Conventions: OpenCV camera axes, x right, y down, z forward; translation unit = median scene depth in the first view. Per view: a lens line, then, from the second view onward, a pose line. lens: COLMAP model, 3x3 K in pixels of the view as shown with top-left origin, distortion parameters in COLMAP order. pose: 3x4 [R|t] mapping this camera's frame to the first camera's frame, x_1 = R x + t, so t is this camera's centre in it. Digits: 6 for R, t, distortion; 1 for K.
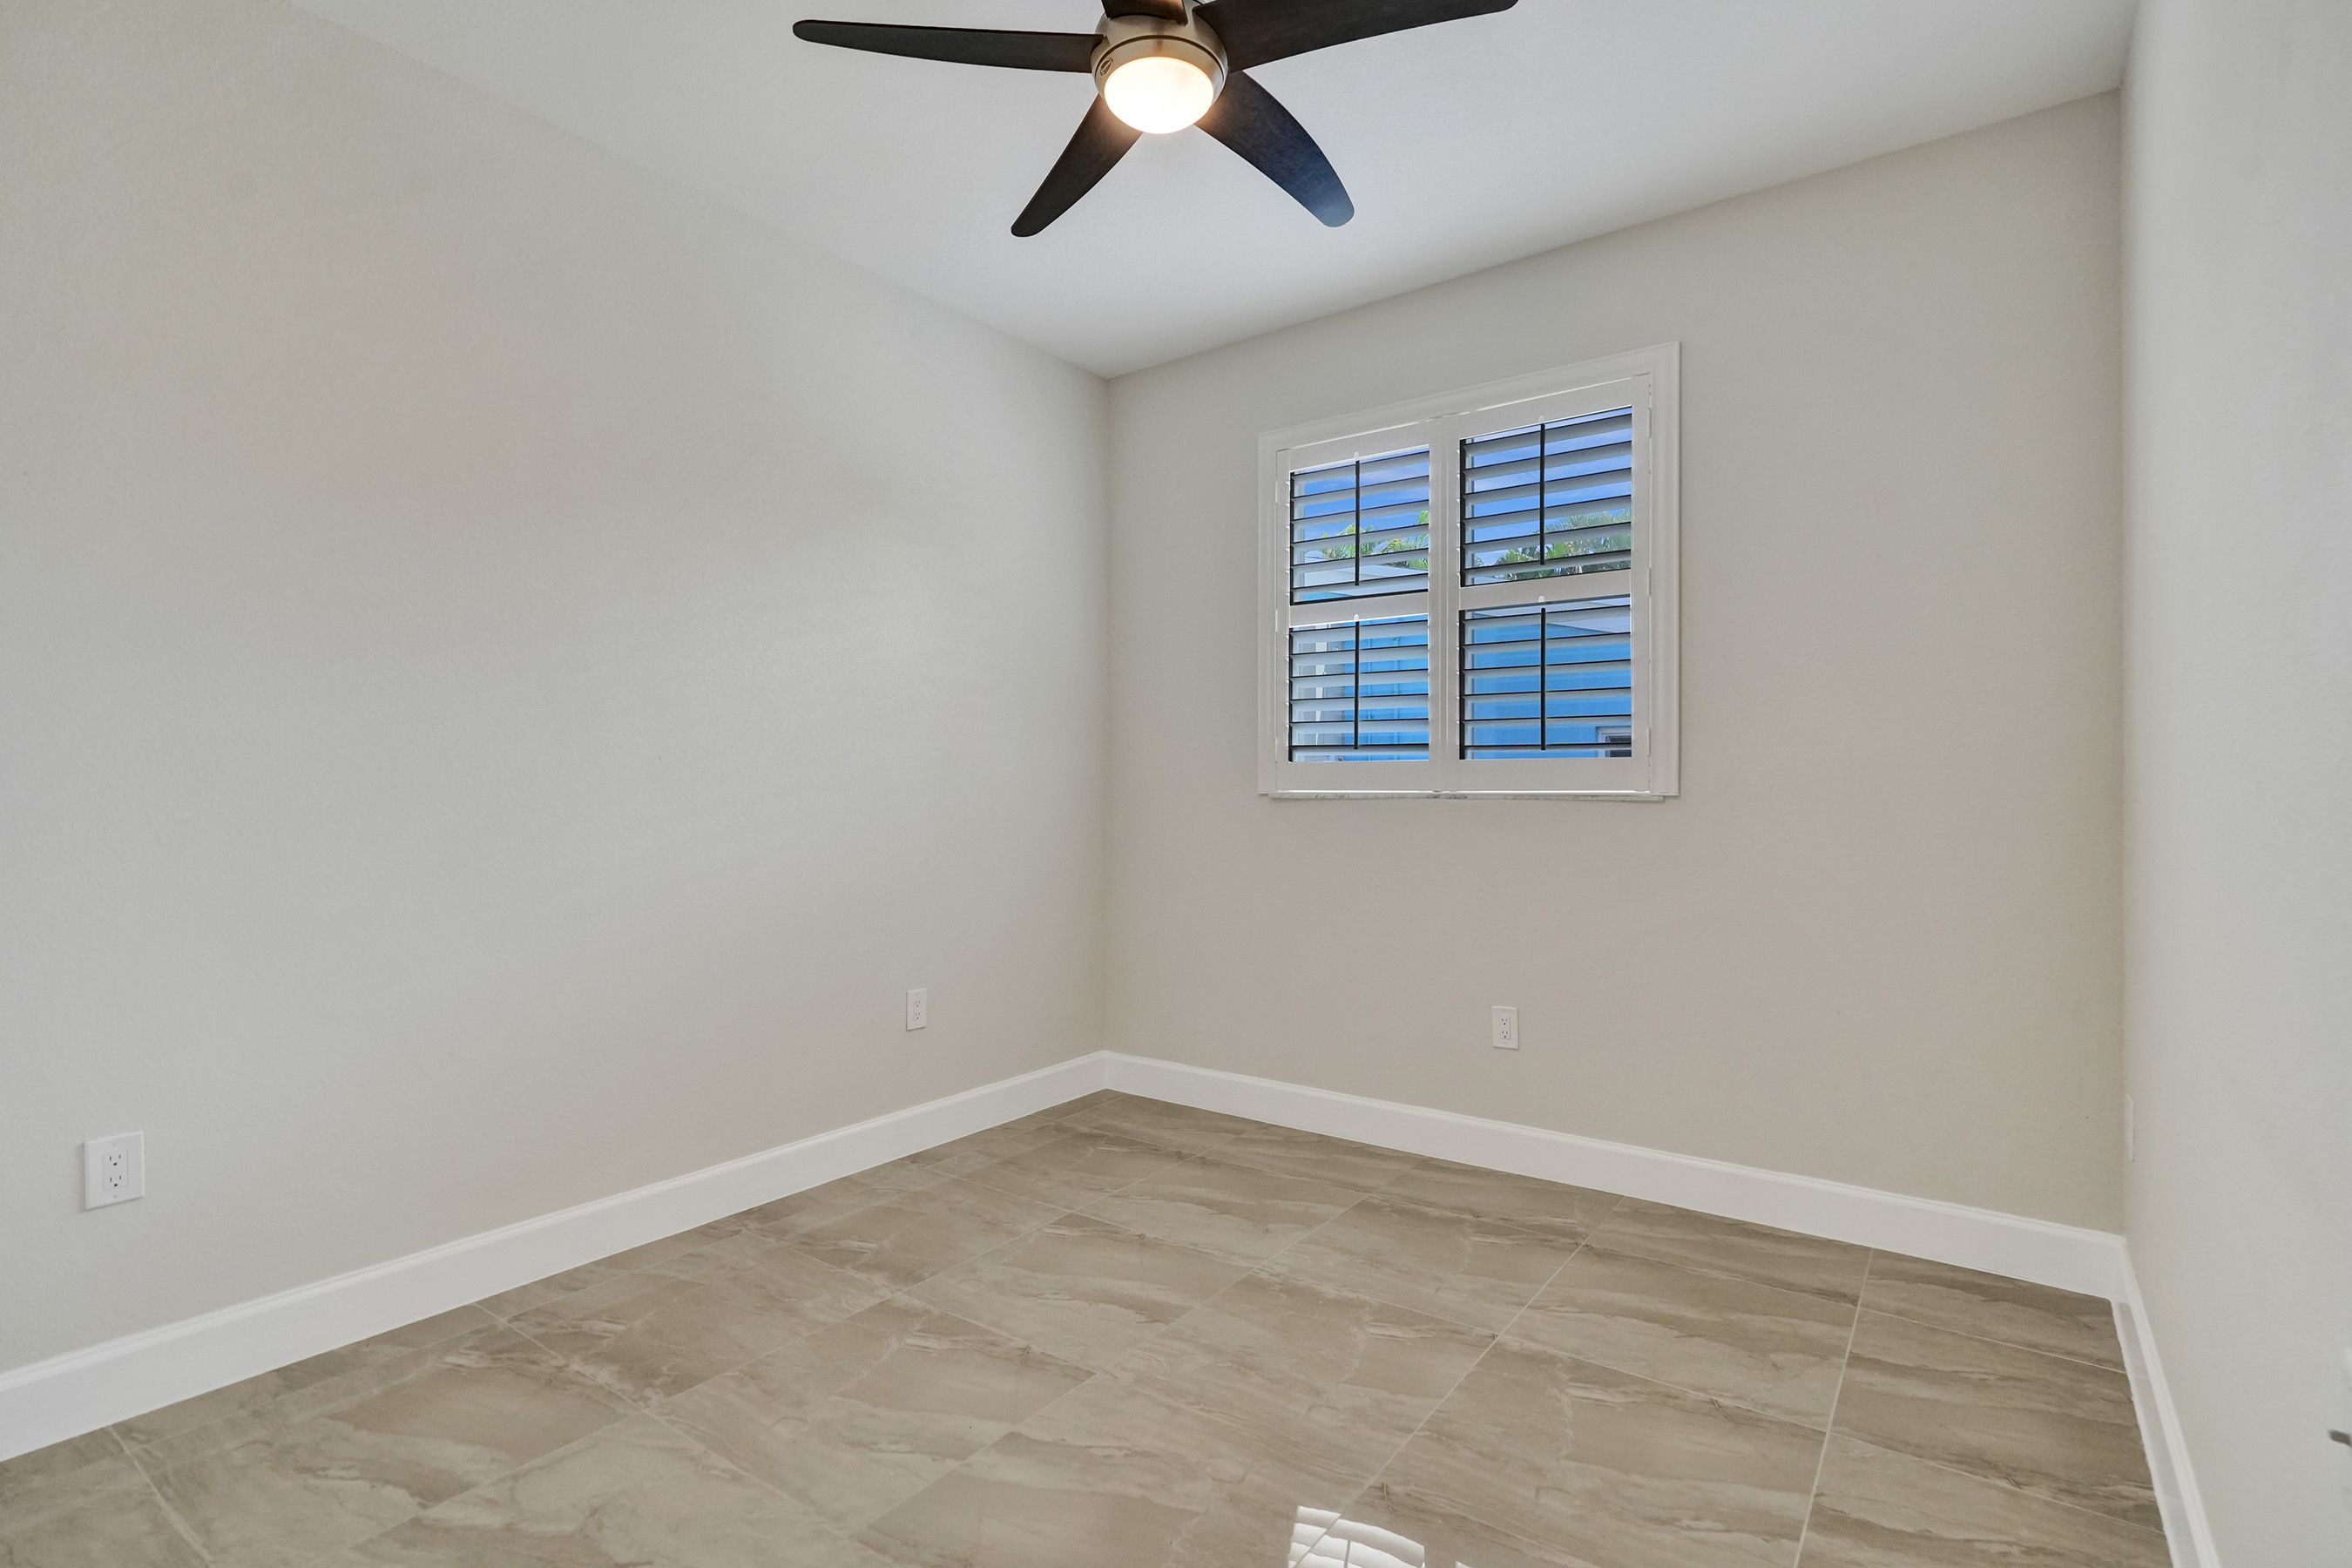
lens RADIAL K [[1097.3, 0, 1186.4], [0, 1097.3, 801.2], [0, 0, 1]] dist [-0.001601, 0.000985]
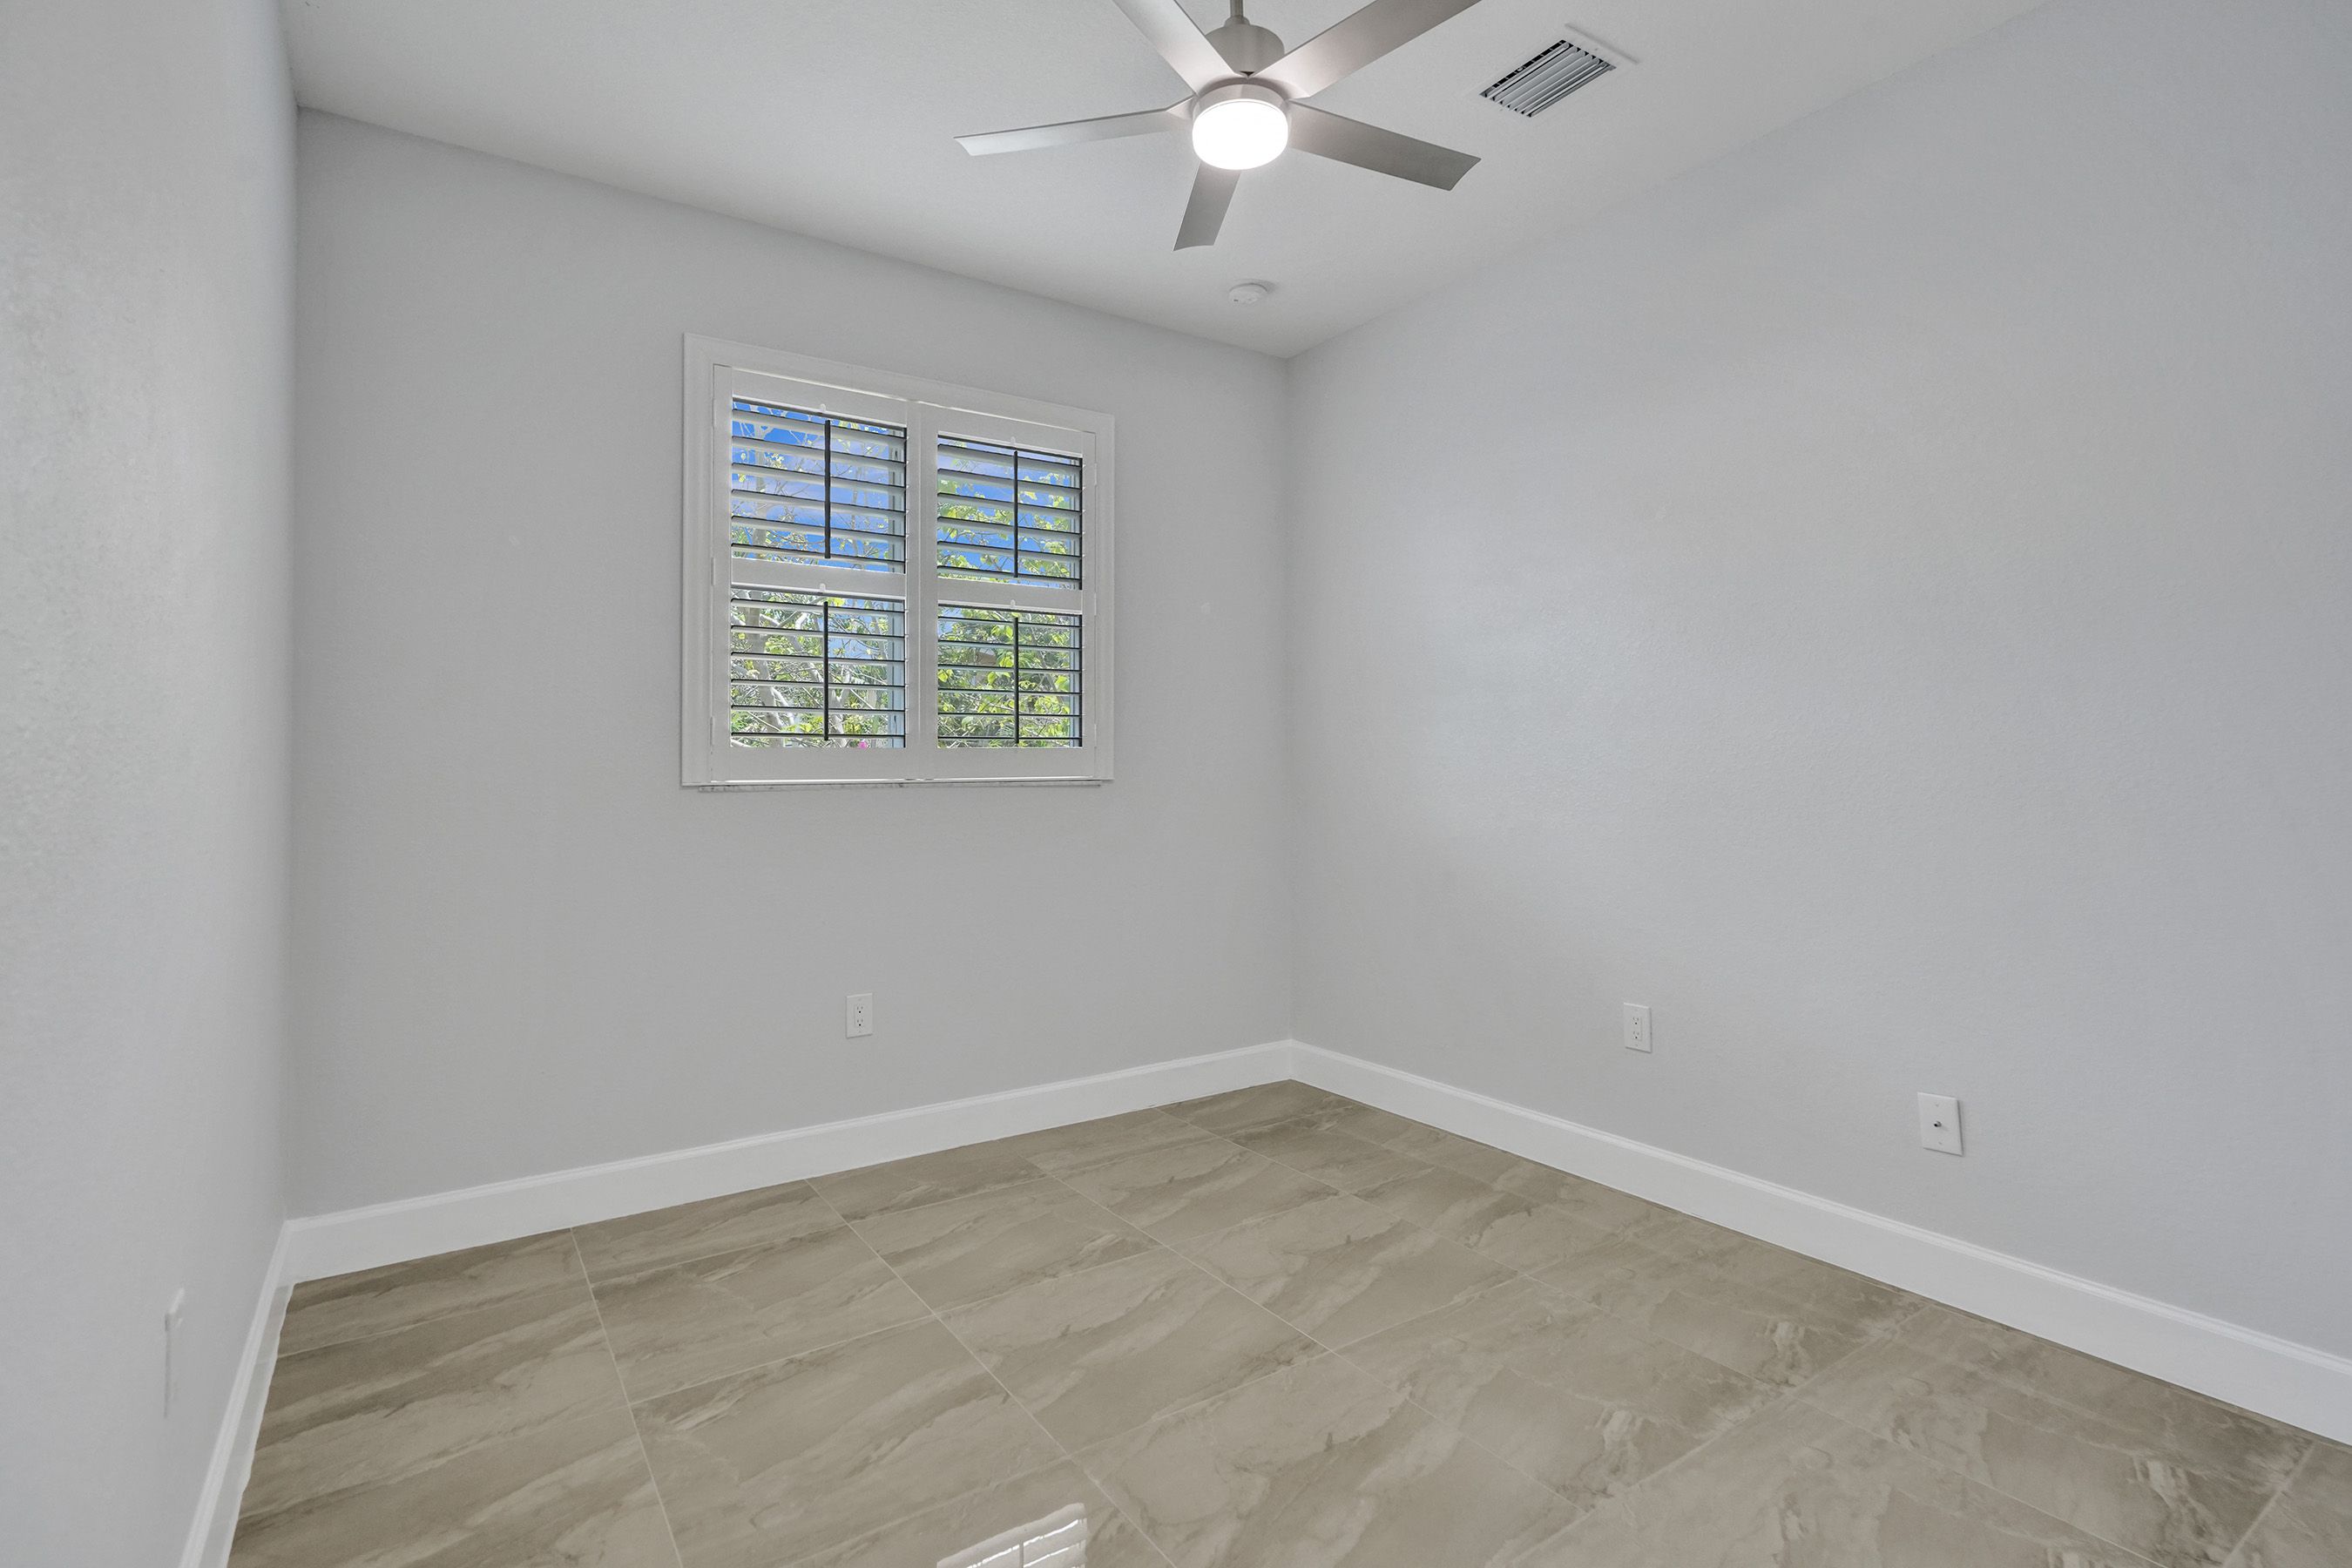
lens RADIAL K [[1098.8, 0, 1169.6], [0, 1098.8, 752.3], [0, 0, 1]] dist [-0.006514, 0.000840]
pose [[0.337591, 0.023164, 0.941008, -0.493294], [0.011907, 0.999512, -0.028876, -0.001790], [-0.941218, 0.020953, 0.337150, 0.356545]]
